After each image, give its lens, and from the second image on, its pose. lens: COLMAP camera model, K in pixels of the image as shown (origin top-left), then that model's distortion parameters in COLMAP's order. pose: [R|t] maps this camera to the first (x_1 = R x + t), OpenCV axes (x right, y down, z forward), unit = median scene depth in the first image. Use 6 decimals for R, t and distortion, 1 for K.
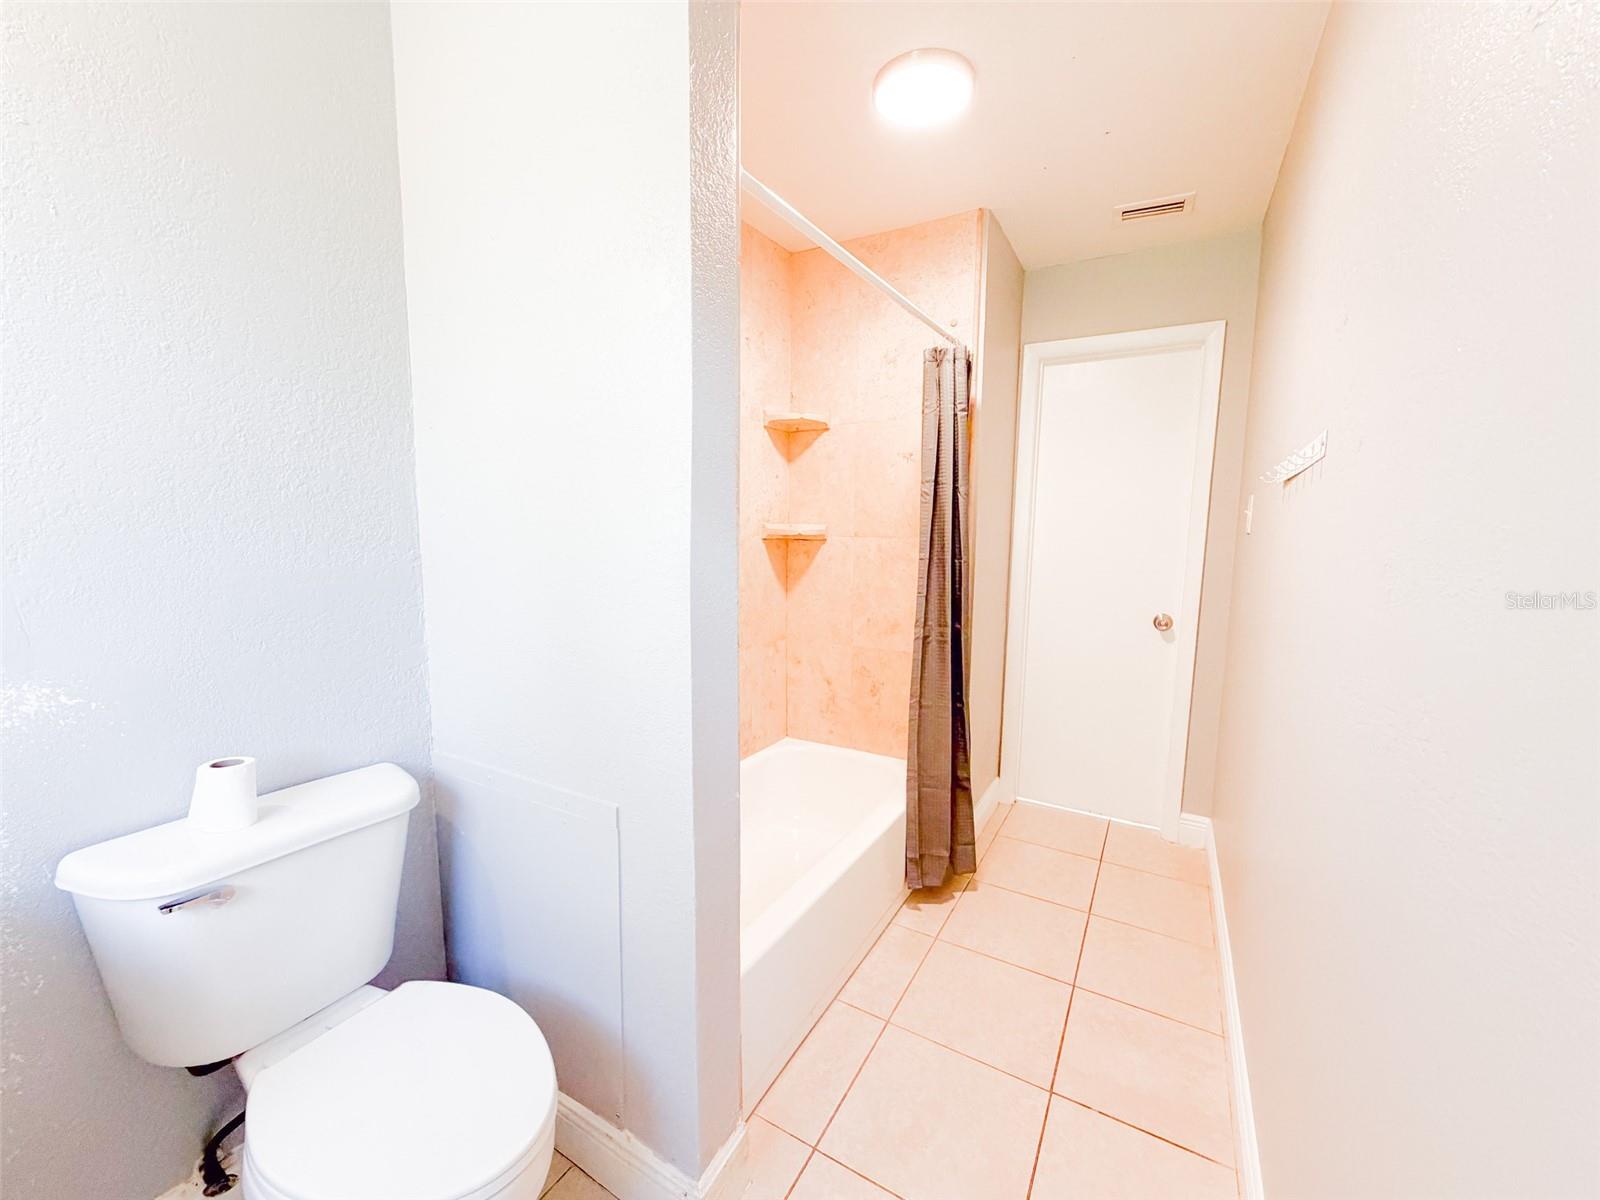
lens RADIAL K [[637.9, 0, 796.3], [0, 637.9, 599.2], [0, 0, 1]] dist [-0.001642, 0.000454]
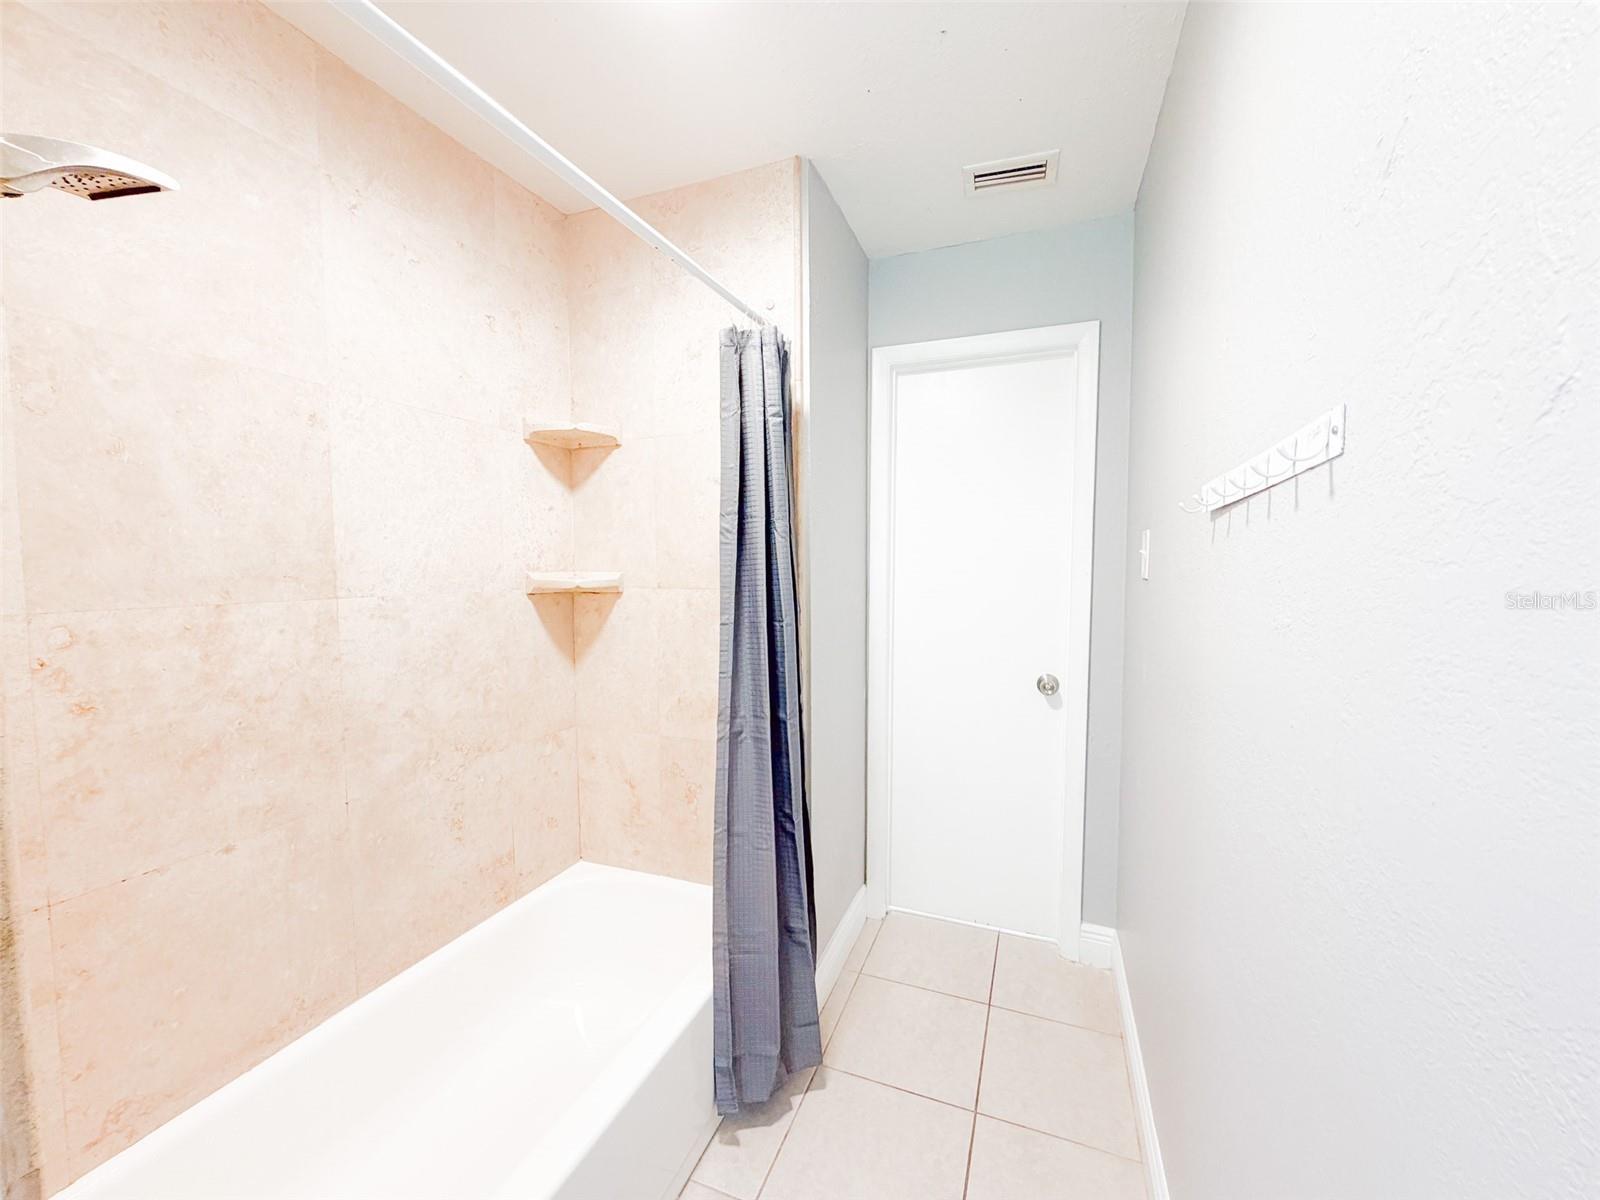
lens RADIAL K [[637.9, 0, 796.2], [0, 637.9, 598.2], [0, 0, 1]] dist [-0.001642, 0.000454]
pose [[0.987736, -0.023399, 0.154371, 0.159144], [0.031891, 0.998098, -0.052764, -0.049164], [-0.152842, 0.057040, 0.986603, 0.283336]]
